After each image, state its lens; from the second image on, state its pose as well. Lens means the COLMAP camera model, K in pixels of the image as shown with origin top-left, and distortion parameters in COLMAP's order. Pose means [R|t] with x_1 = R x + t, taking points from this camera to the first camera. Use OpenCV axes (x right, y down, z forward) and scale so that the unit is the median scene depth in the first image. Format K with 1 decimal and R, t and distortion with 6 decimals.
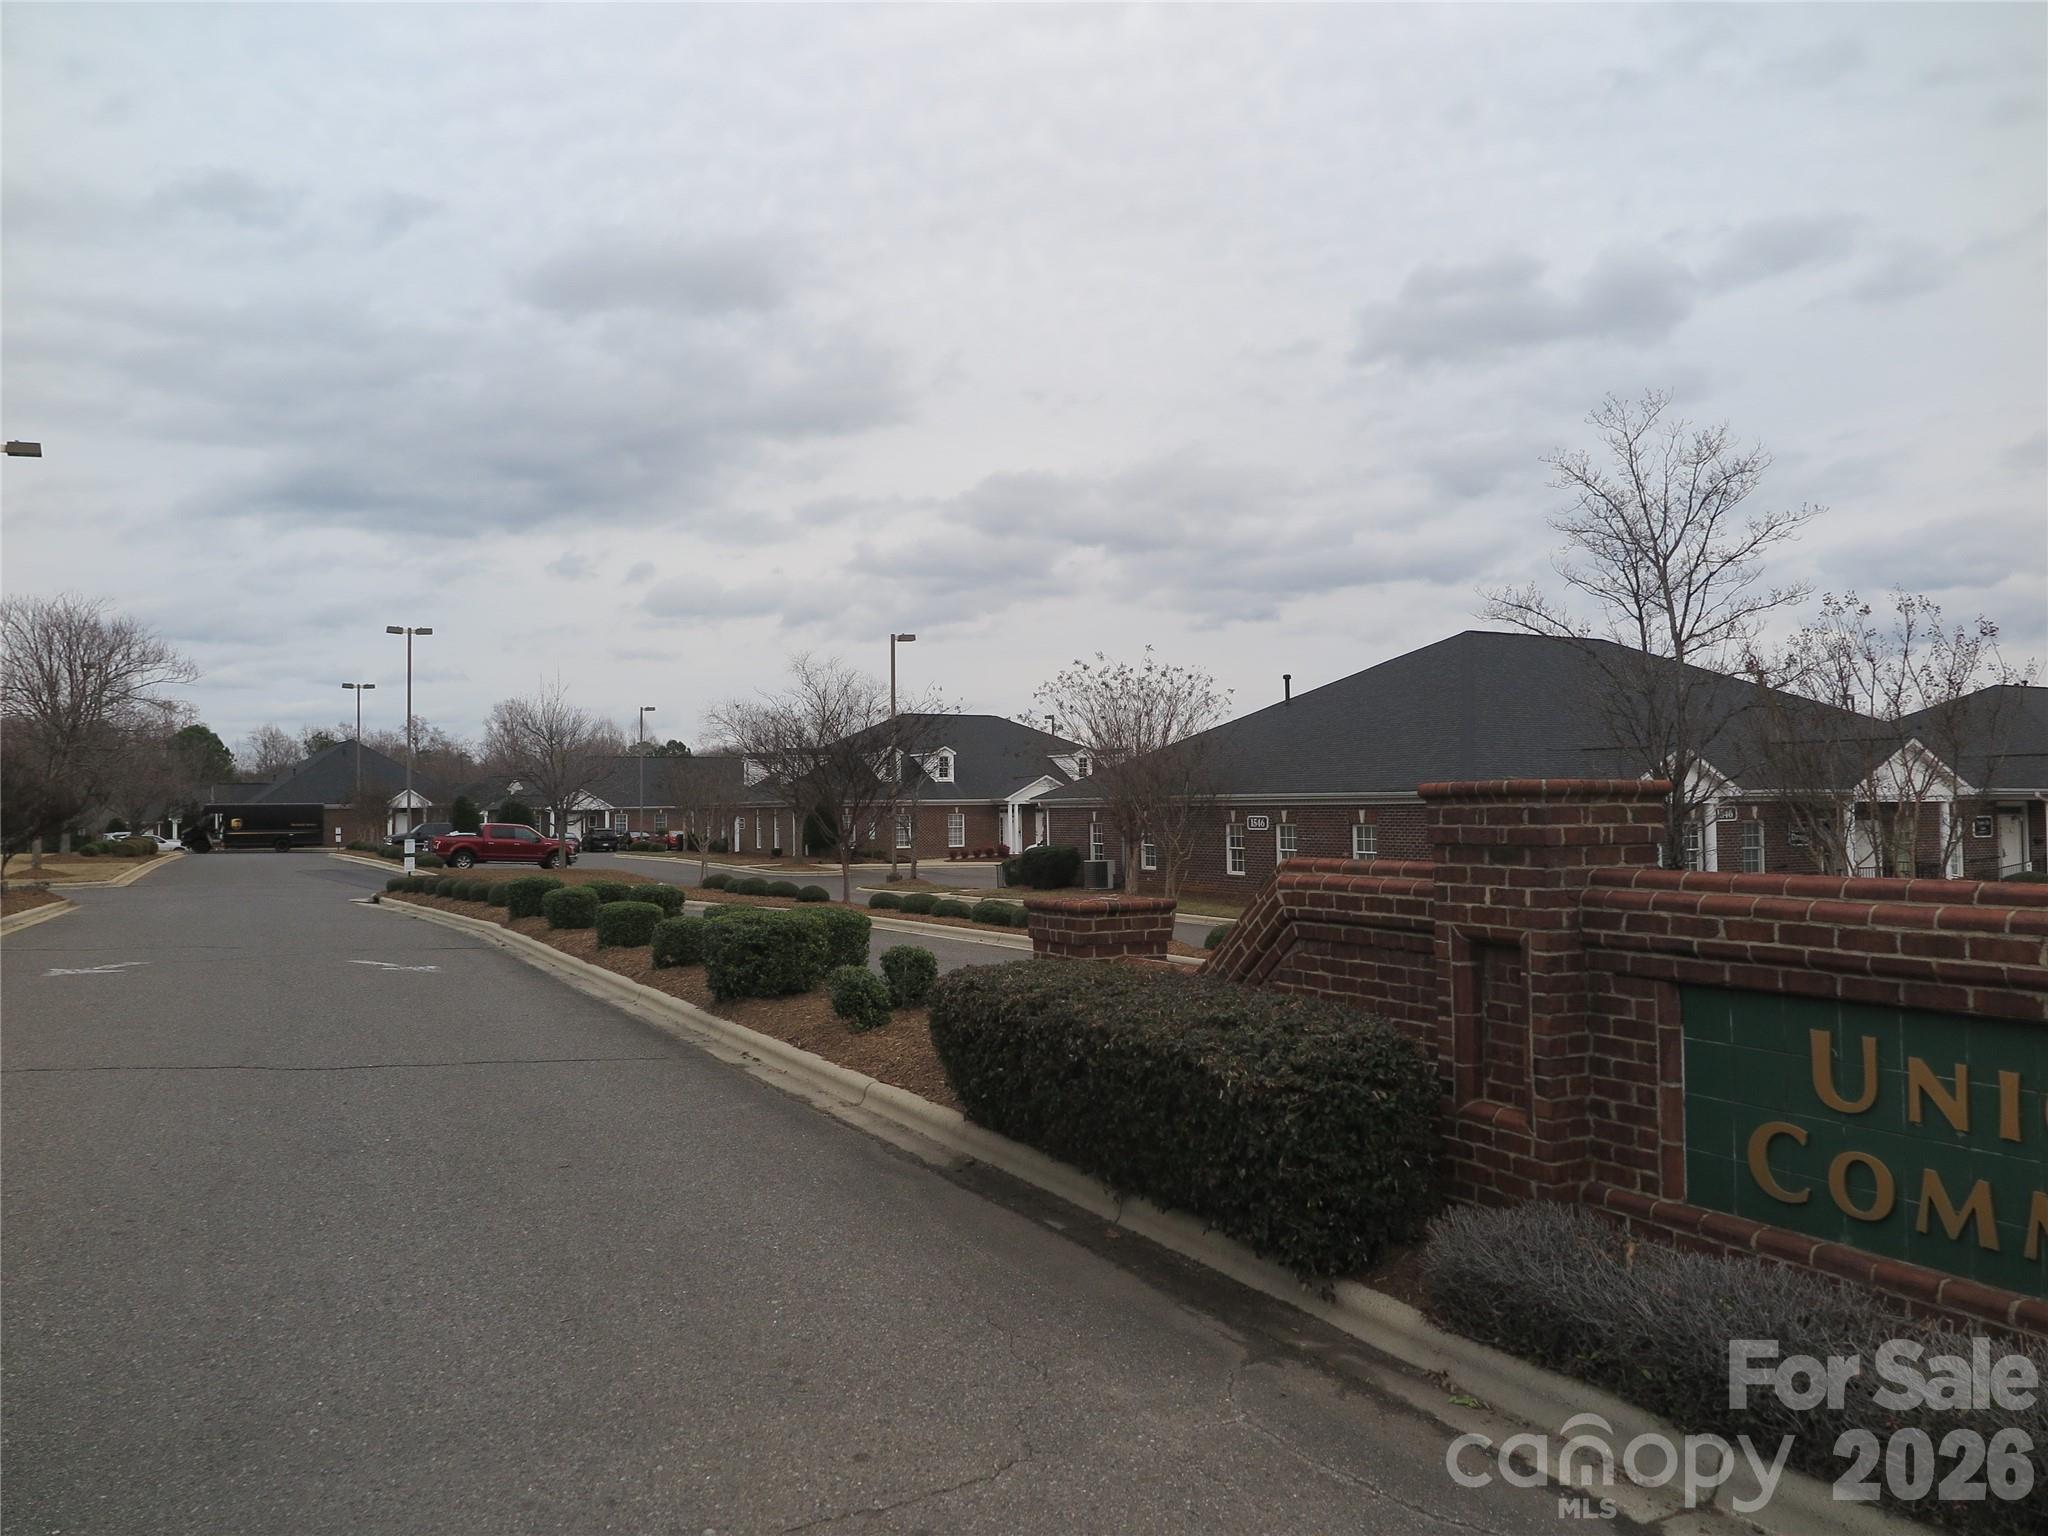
lens RADIAL K [[1466.2, 0, 1025.0], [0, 1466.2, 769.4], [0, 0, 1]] dist [-0.011359, -0.004625]
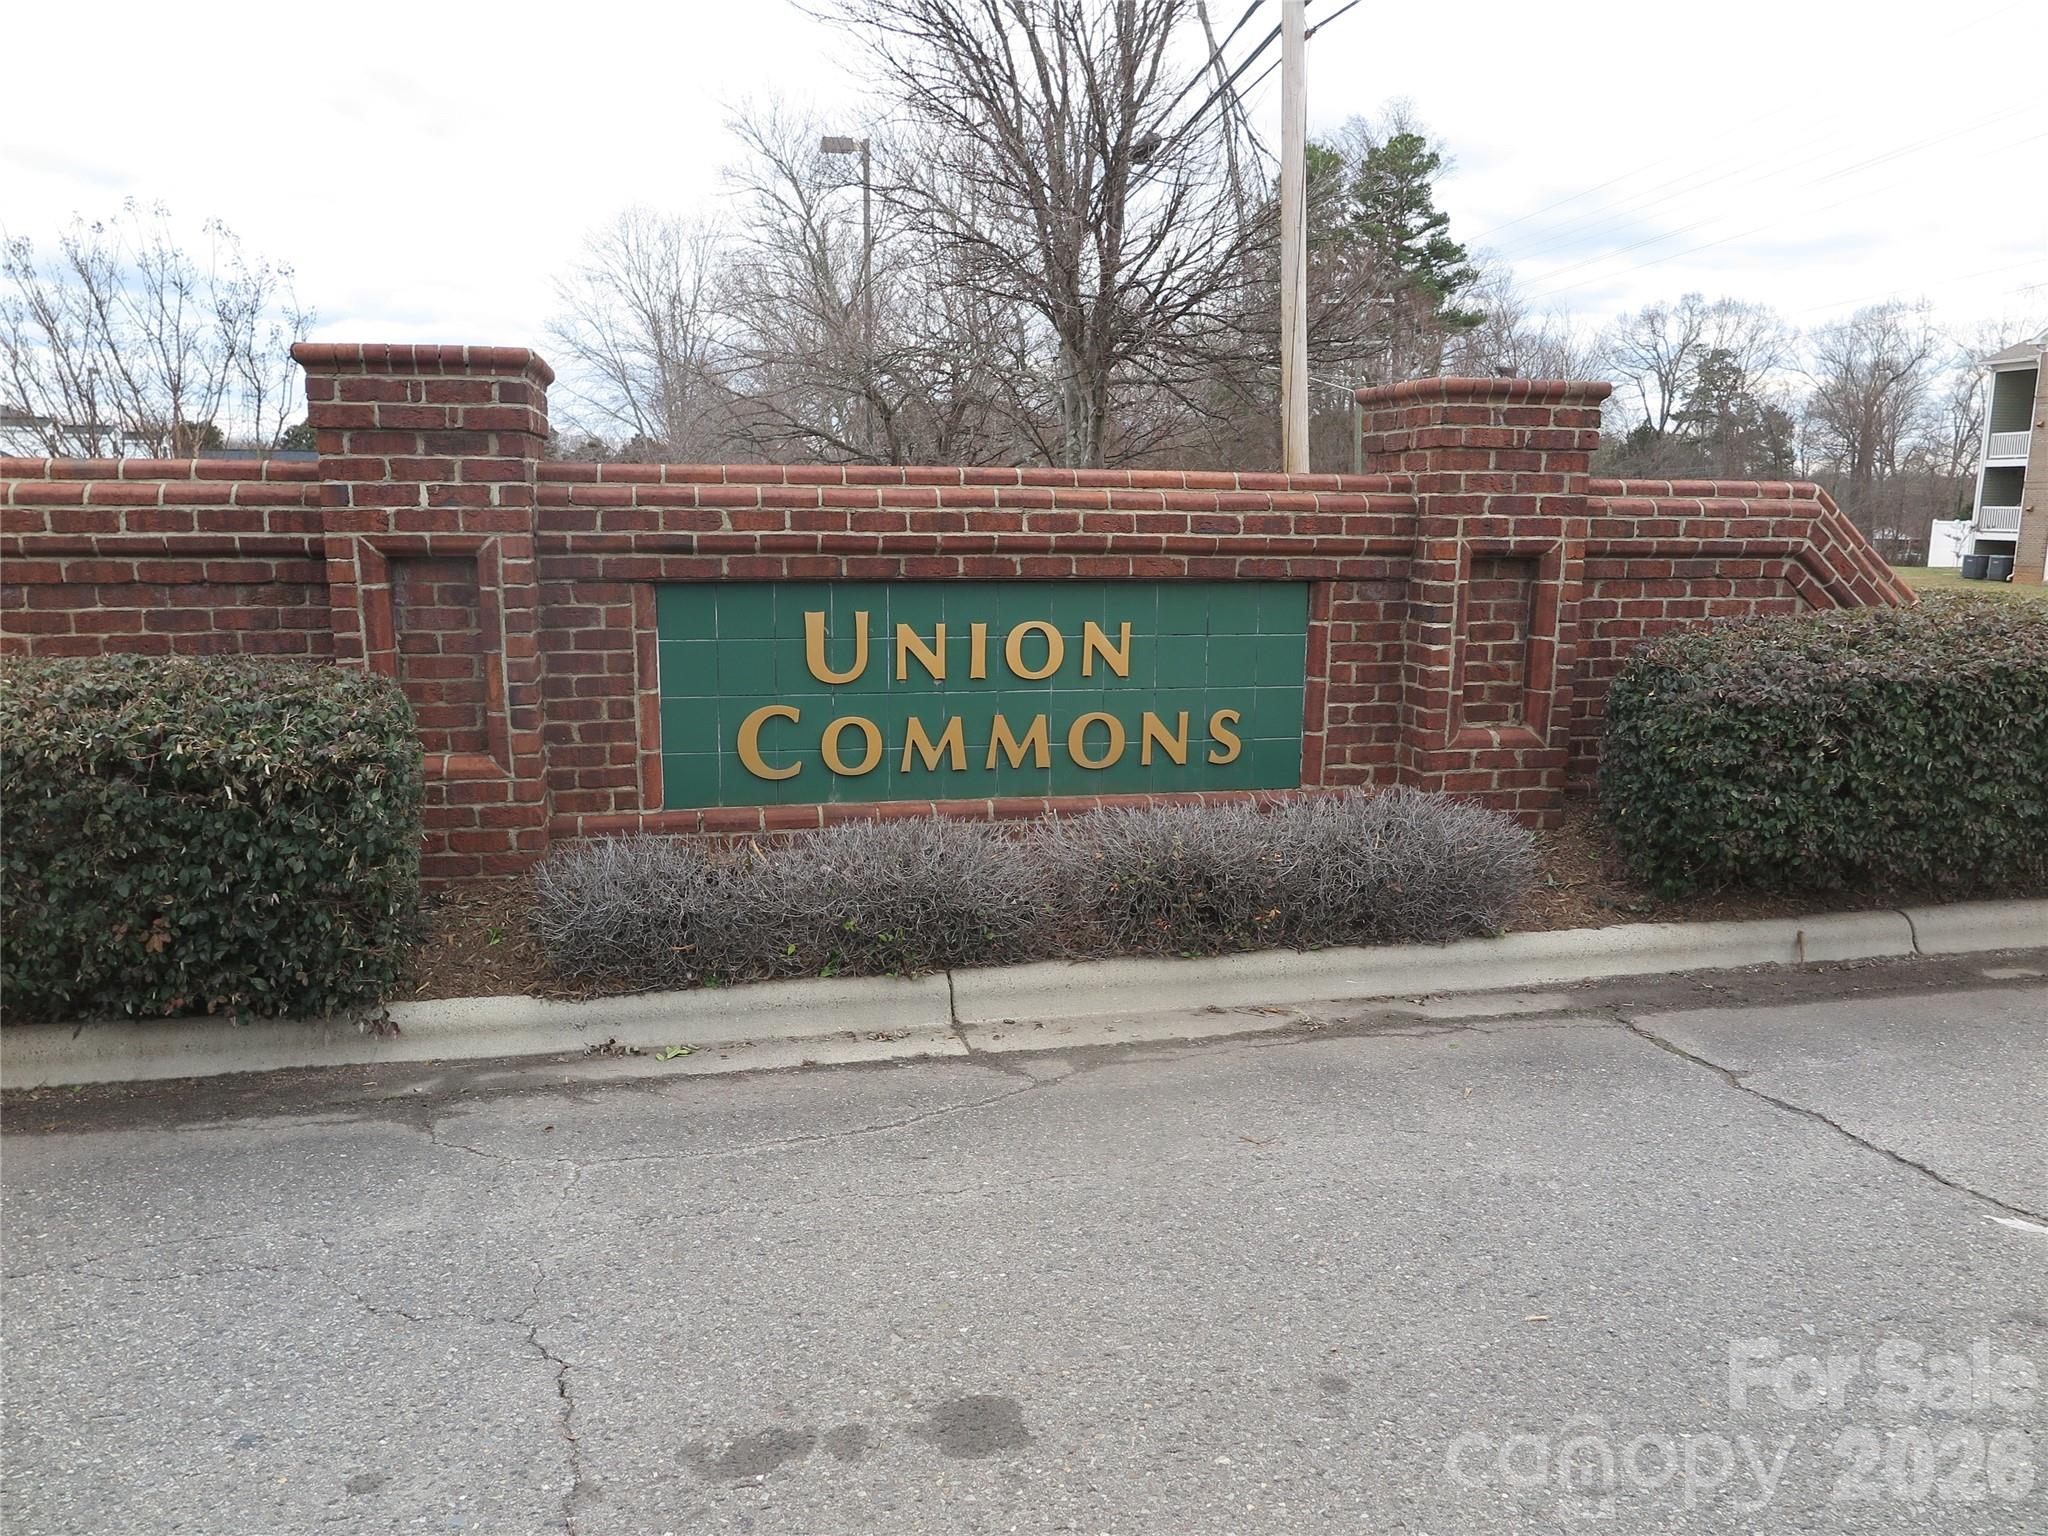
lens RADIAL K [[1466.2, 0, 1025.1], [0, 1466.2, 772.8], [0, 0, 1]] dist [-0.011359, -0.004625]
pose [[0.250803, -0.162077, 0.954374, -0.425718], [-0.036042, 0.983637, 0.176518, 0.092570], [-0.967367, -0.078668, 0.240857, 0.542444]]
